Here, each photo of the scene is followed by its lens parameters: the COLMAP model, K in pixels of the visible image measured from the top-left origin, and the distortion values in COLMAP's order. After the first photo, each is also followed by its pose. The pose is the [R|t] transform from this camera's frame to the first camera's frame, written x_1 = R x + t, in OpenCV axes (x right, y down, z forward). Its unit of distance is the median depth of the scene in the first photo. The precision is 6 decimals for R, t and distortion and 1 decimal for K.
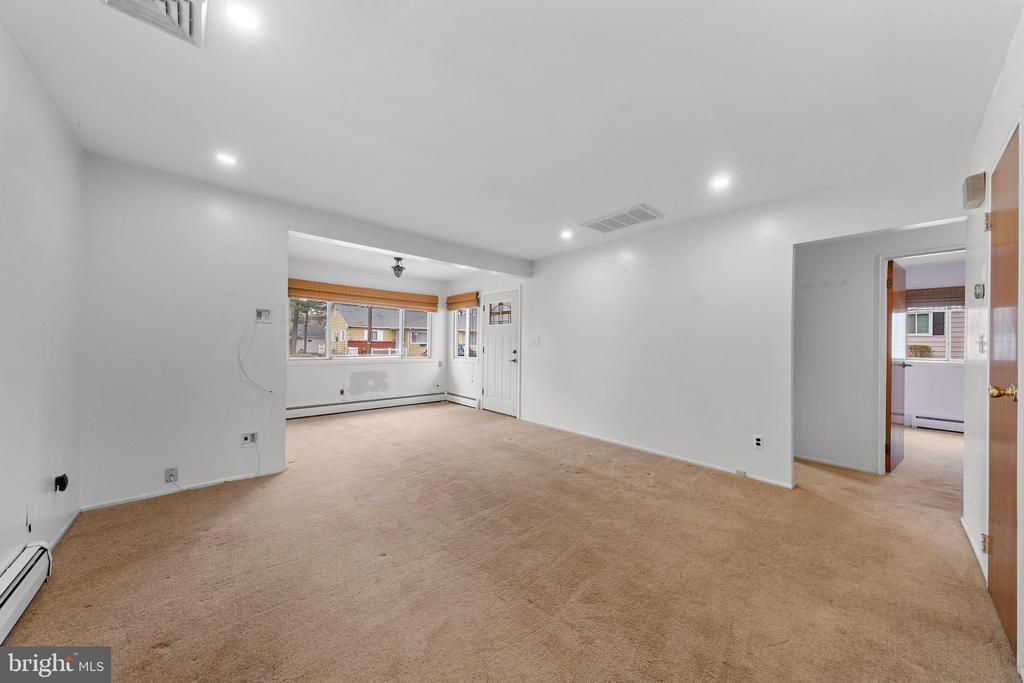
lens RADIAL K [[343.3, 0, 512.7], [0, 343.3, 343.8], [0, 0, 1]] dist [0.009553, -0.000294]
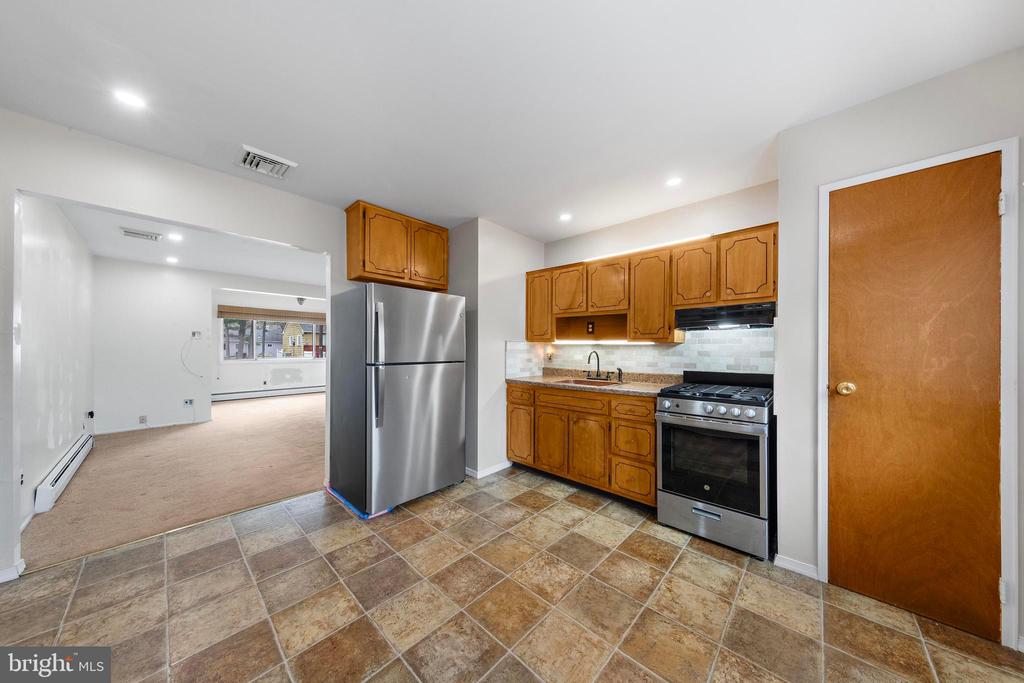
lens RADIAL K [[323.7, 0, 510.0], [0, 323.7, 347.1], [0, 0, 1]] dist [0.000233, 0.000069]
pose [[0.995296, -0.004732, 0.096770, 0.369065], [0.004768, 0.999989, -0.000136, -0.003735], [-0.096768, 0.000597, 0.995307, -0.419041]]
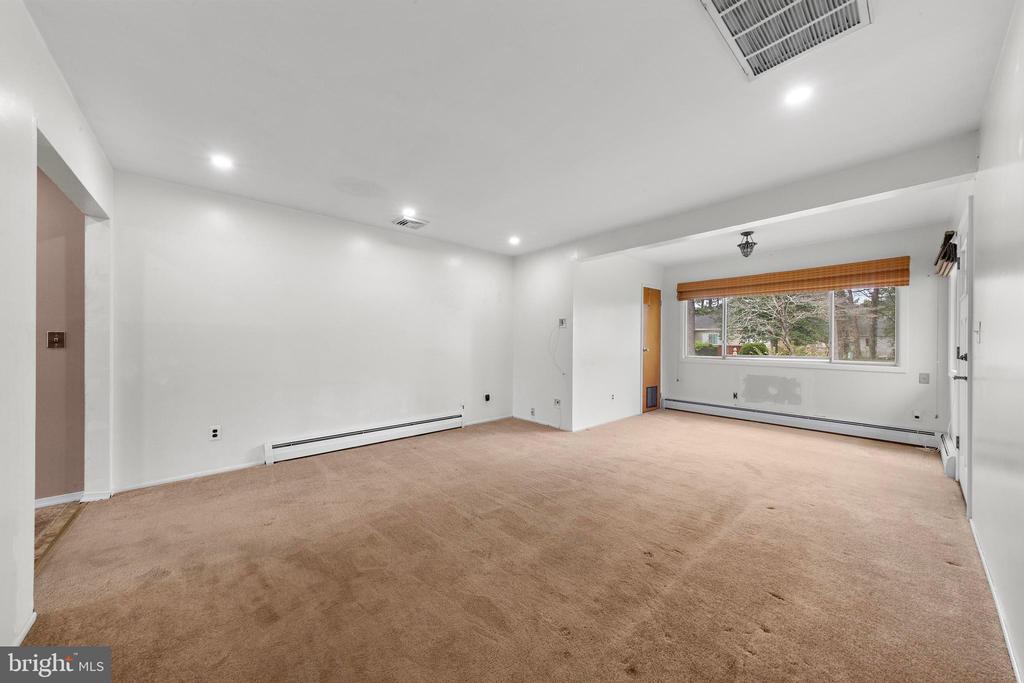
lens RADIAL K [[343.3, 0, 514.5], [0, 343.3, 344.9], [0, 0, 1]] dist [0.009553, -0.000294]
pose [[-0.000403, -0.000742, -1.000000, 0.384037], [-0.000077, 1.000000, -0.000742, 0.007134], [1.000000, 0.000077, -0.000403, 0.394431]]
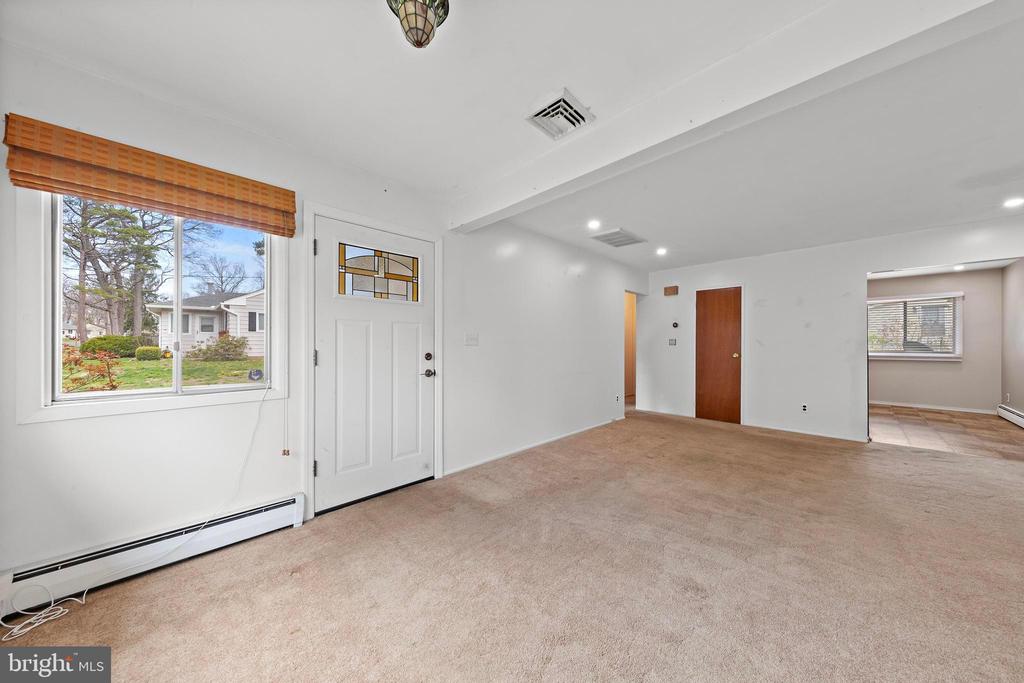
lens RADIAL K [[343.3, 0, 512.5], [0, 343.3, 341.8], [0, 0, 1]] dist [0.009553, -0.000294]
pose [[-0.068576, -0.008233, 0.997612, -0.477744], [-0.008809, 0.999932, 0.007647, -0.004480], [-0.997607, -0.008264, -0.068644, 0.809153]]
